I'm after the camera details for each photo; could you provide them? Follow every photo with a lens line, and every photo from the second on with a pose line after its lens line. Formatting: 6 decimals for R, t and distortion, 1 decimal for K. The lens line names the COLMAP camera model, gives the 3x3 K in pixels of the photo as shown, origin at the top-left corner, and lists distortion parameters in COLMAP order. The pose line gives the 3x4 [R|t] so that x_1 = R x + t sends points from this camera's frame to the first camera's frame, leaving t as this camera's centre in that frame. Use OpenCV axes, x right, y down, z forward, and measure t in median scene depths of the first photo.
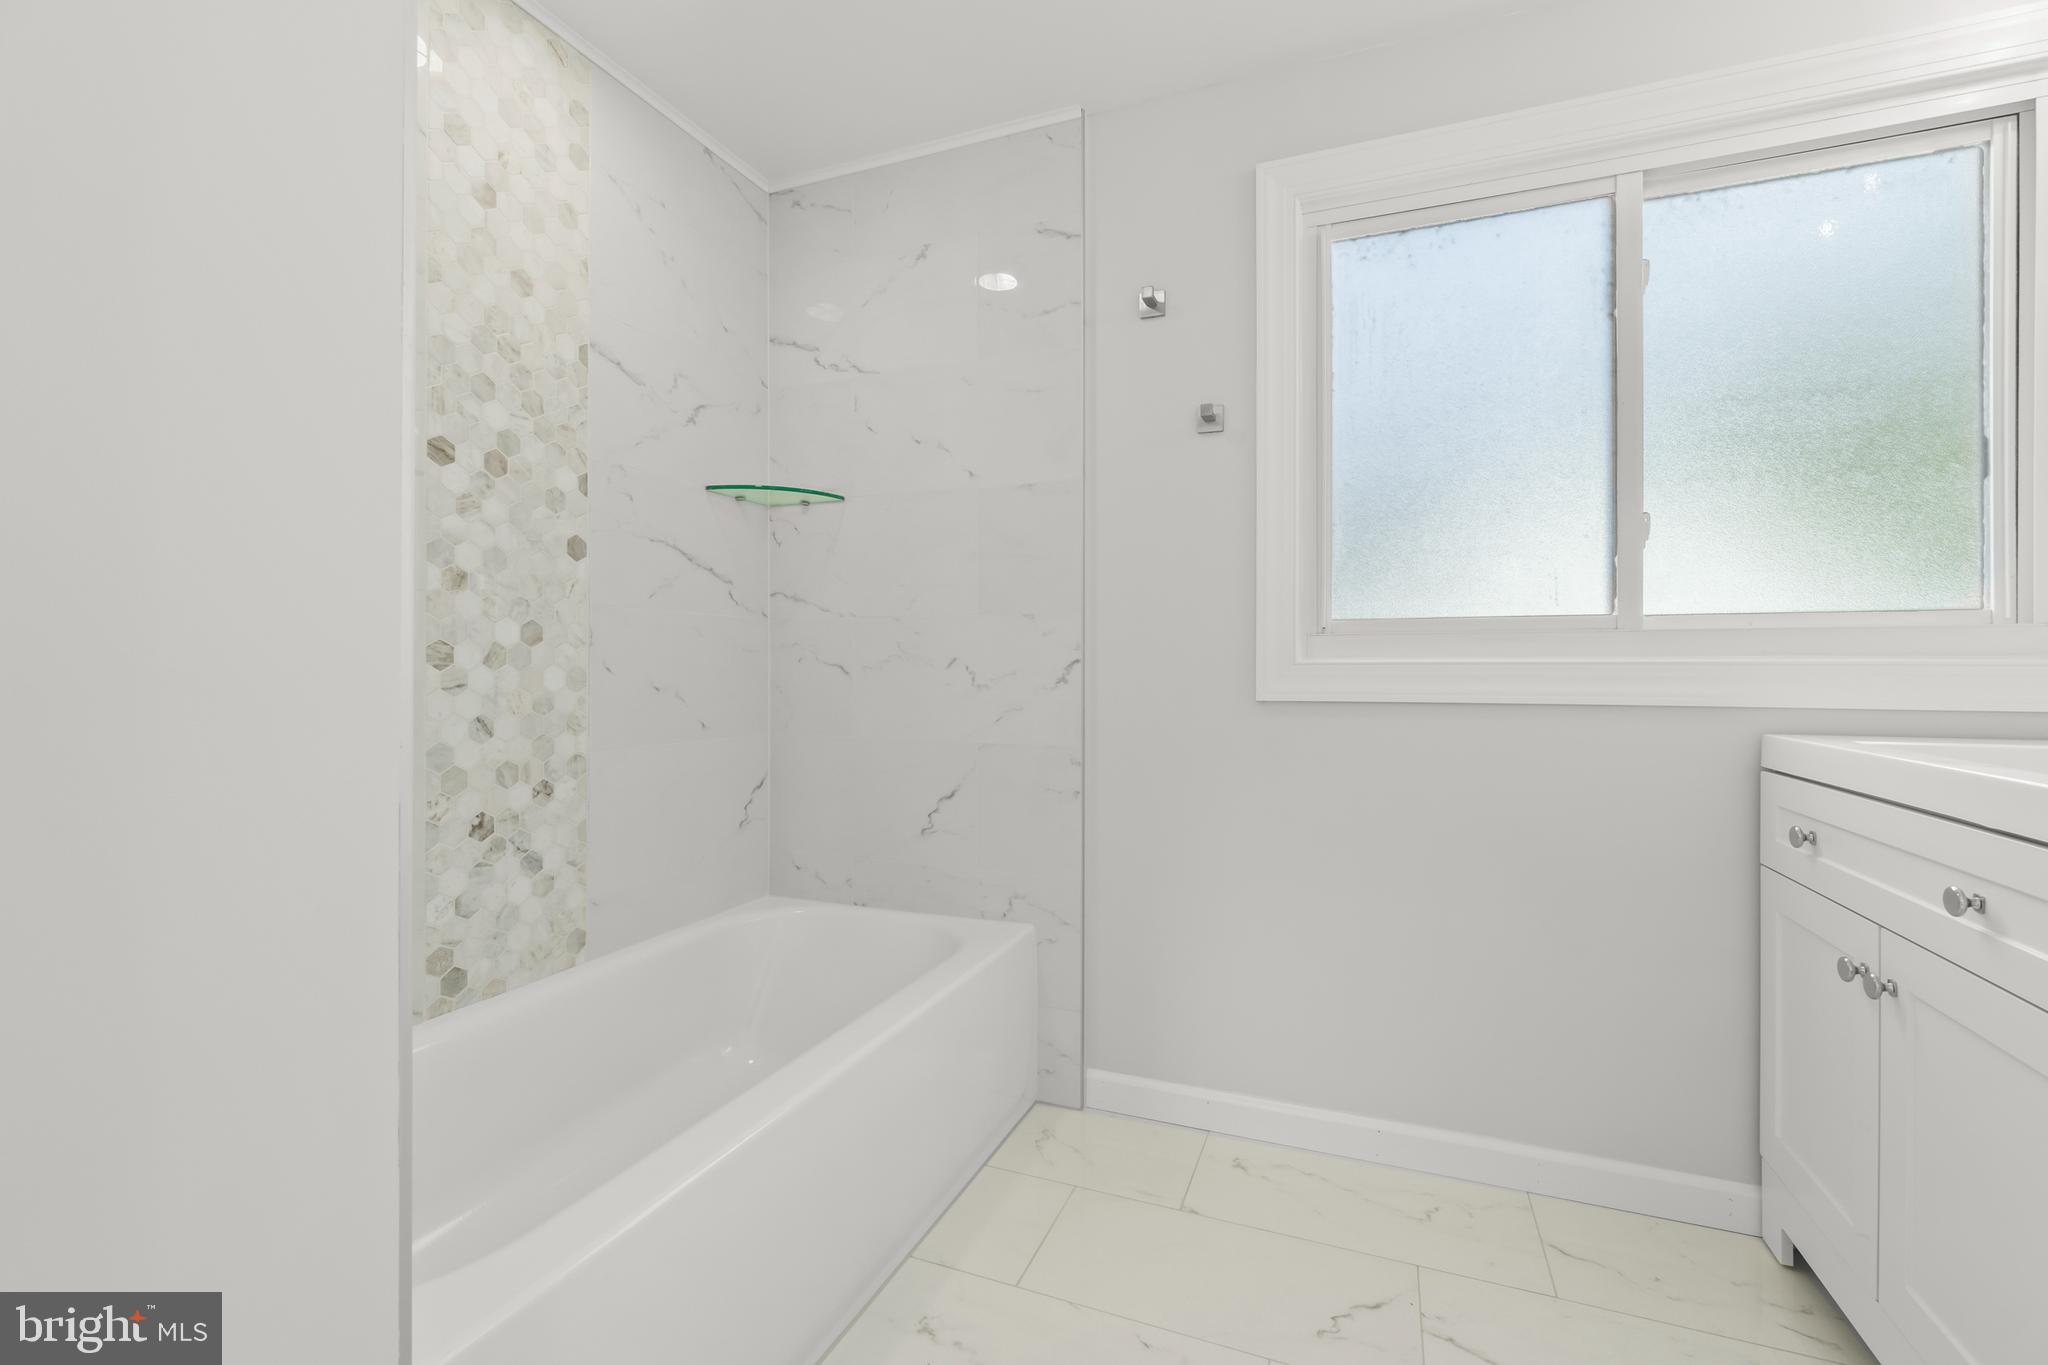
lens RADIAL K [[891.1, 0, 1024.0], [0, 891.1, 682.5], [0, 0, 1]] dist [0.000035, 0.000202]
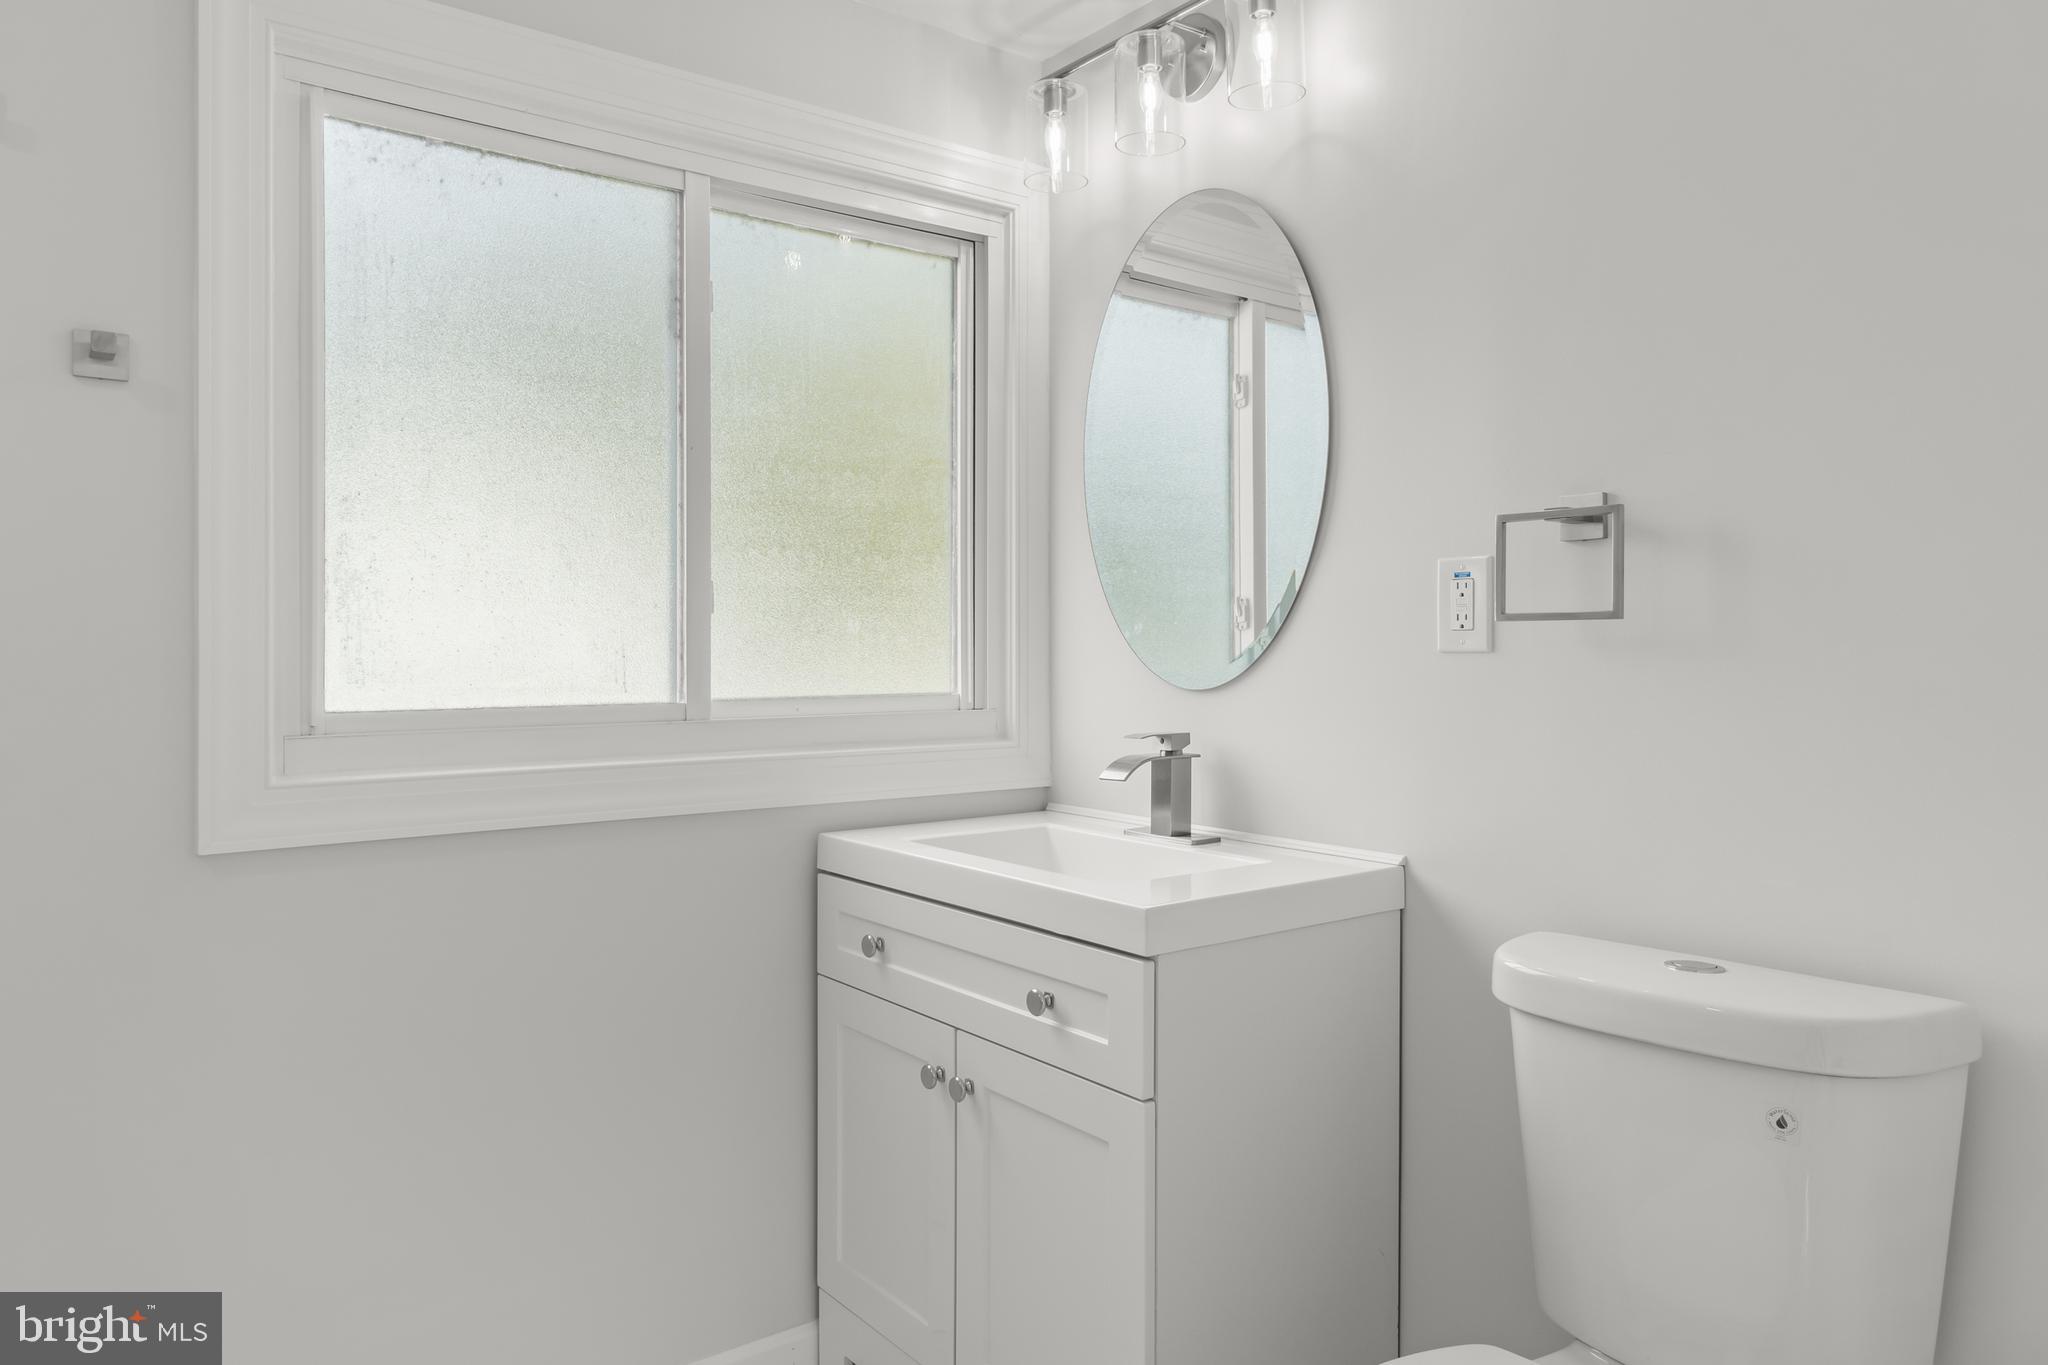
lens RADIAL K [[1340.9, 0, 1024.0], [0, 1340.9, 682.5], [0, 0, 1]] dist [-0.001902, 0.000049]
pose [[0.509137, -0.020473, 0.860442, -0.251753], [0.013698, 0.999783, 0.015683, -0.116104], [-0.860577, 0.003802, 0.509307, 0.108755]]
